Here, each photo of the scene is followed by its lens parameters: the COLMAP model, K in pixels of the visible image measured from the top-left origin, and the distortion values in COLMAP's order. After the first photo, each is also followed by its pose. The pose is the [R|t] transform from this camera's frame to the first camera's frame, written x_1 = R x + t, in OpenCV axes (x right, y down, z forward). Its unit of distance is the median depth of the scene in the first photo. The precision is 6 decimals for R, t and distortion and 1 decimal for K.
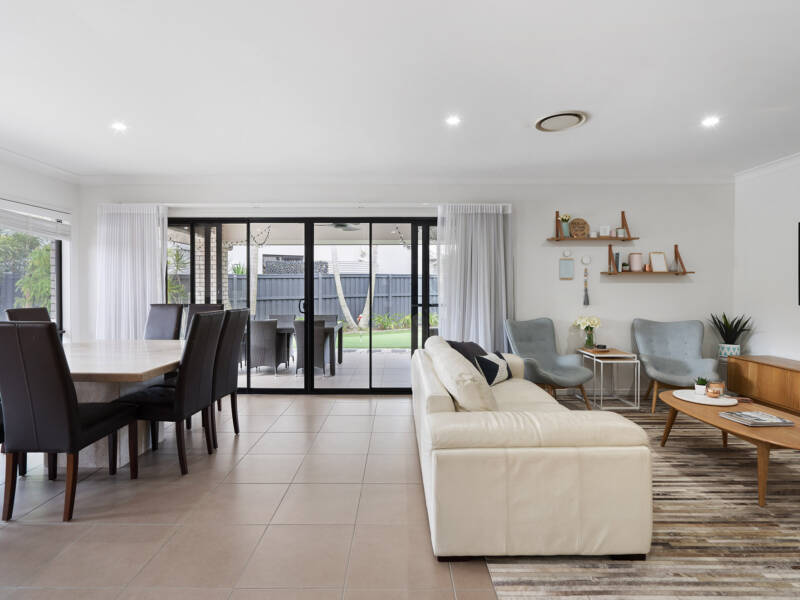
lens RADIAL K [[415.5, 0, 393.8], [0, 415.5, 292.3], [0, 0, 1]] dist [0.003348, -0.000189]
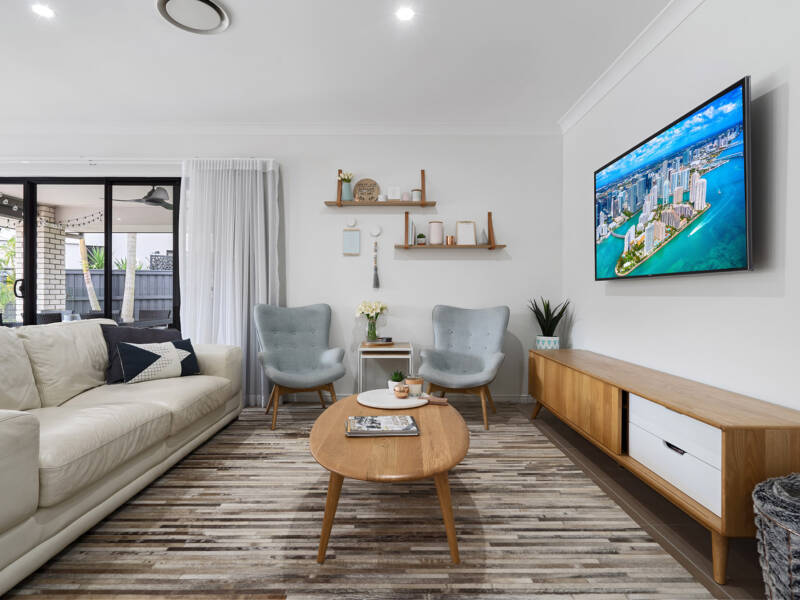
lens RADIAL K [[436.6, 0, 400.0], [0, 436.6, 300.0], [0, 0, 1]] dist [-0.002354, -0.000604]
pose [[0.999998, 0.001094, 0.001675, 0.516064], [-0.001087, 0.999992, -0.003972, 0.058516], [-0.001679, 0.003971, 0.999991, 0.168343]]
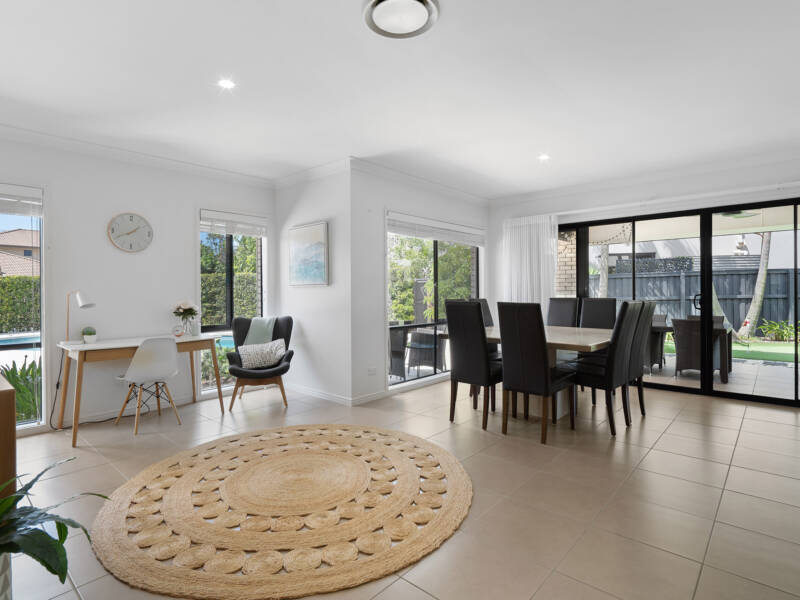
lens RADIAL K [[421.3, 0, 400.0], [0, 421.3, 300.0], [0, 0, 1]] dist [0.001512, 0.000505]
pose [[0.744035, 0.011284, -0.668045, -0.085362], [-0.002628, 0.999899, 0.013962, 0.015876], [0.668135, -0.008633, 0.743990, -0.183994]]
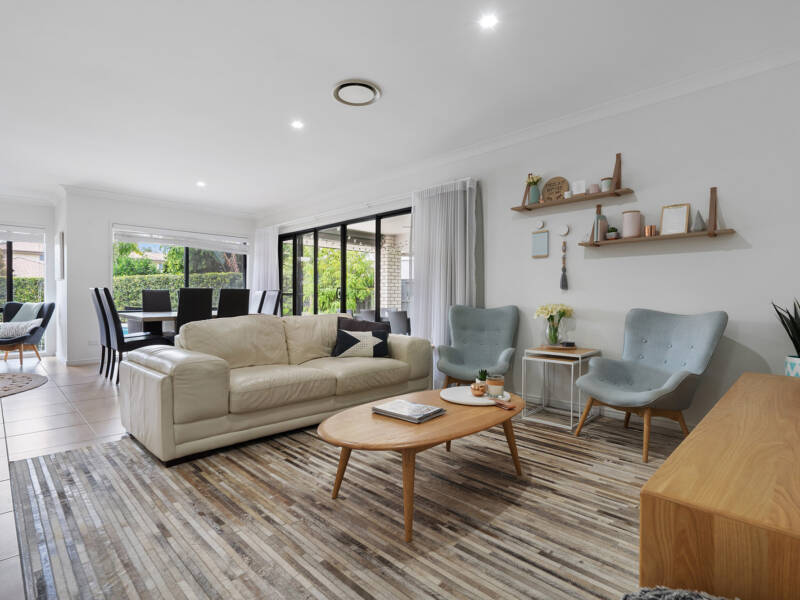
lens RADIAL K [[421.3, 0, 400.0], [0, 421.3, 300.0], [0, 0, 1]] dist [0.001512, 0.000505]
pose [[0.698578, 0.003754, -0.715524, 0.818005], [-0.010258, 0.999936, -0.004768, 0.058051], [0.715460, 0.010671, 0.698572, 0.252468]]
